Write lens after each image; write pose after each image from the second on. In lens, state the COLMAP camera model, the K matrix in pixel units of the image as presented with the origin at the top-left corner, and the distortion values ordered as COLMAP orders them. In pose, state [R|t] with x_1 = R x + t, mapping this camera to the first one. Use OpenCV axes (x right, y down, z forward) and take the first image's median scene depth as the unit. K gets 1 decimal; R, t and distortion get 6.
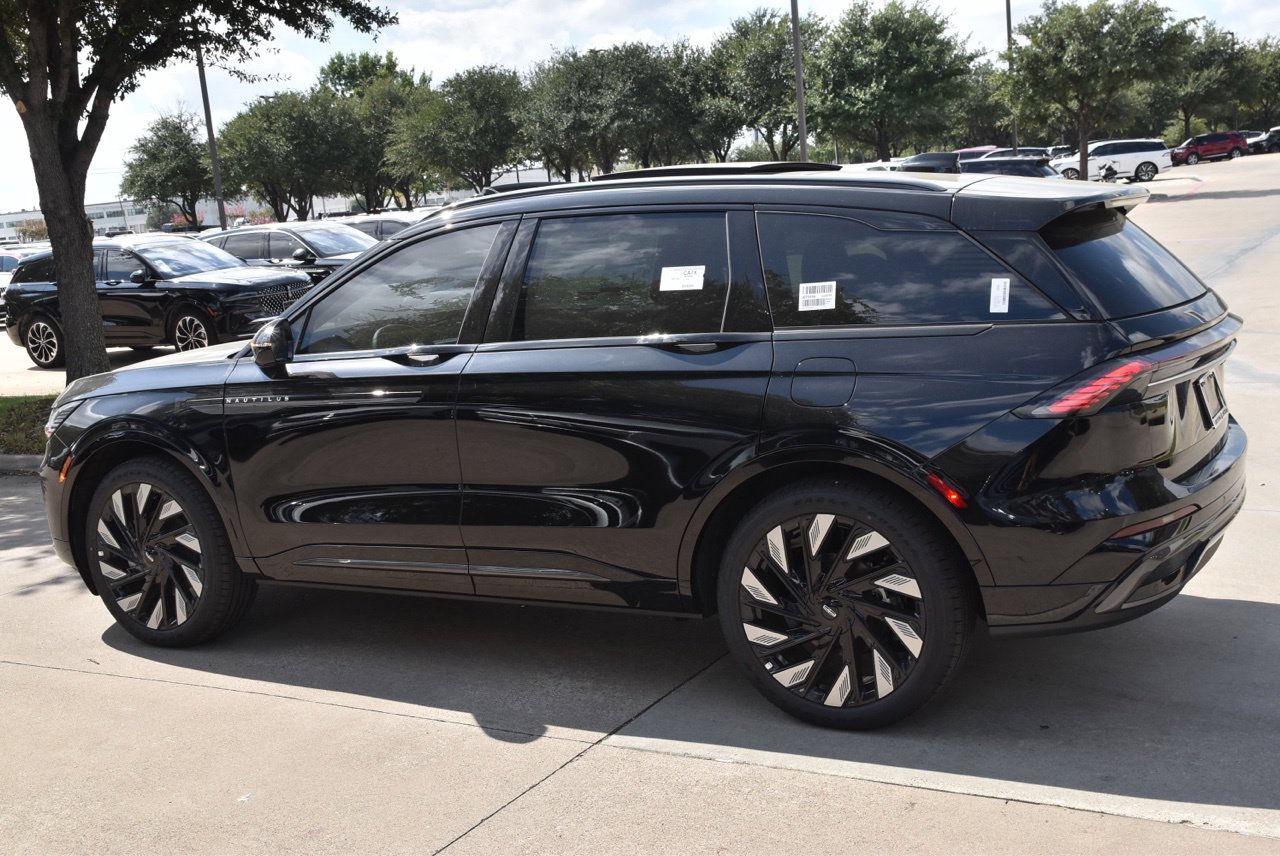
lens RADIAL K [[1808.8, 0, 642.0], [0, 1808.8, 451.1], [0, 0, 1]] dist [0.043465, 0.134752]
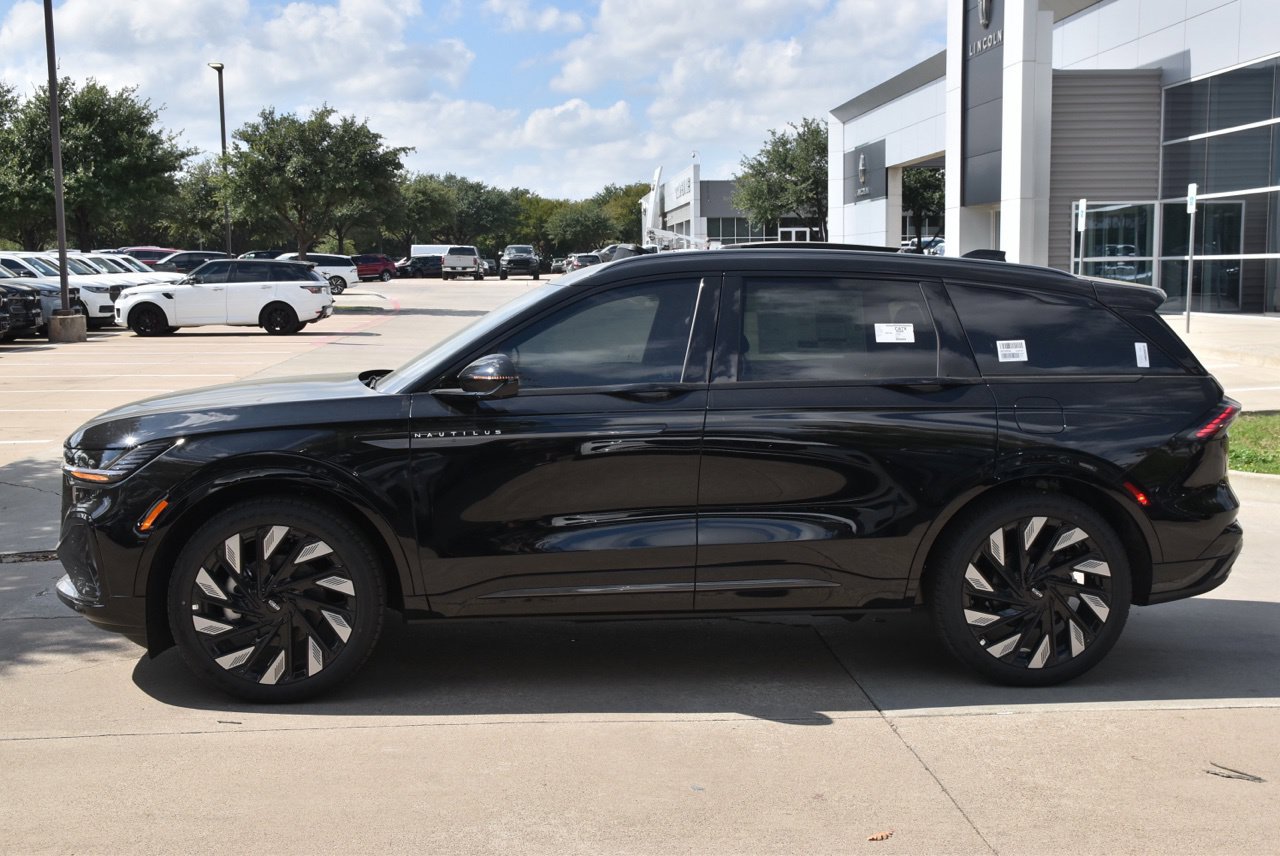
lens RADIAL K [[2061.6, 0, 640.0], [0, 2061.6, 428.0], [0, 0, 1]] dist [0.072898, 0.151057]
pose [[0.714064, 0.026214, 0.699590, -0.439399], [0.041959, 0.995900, -0.080144, 0.030003], [-0.698822, 0.086581, 0.710036, 0.053827]]
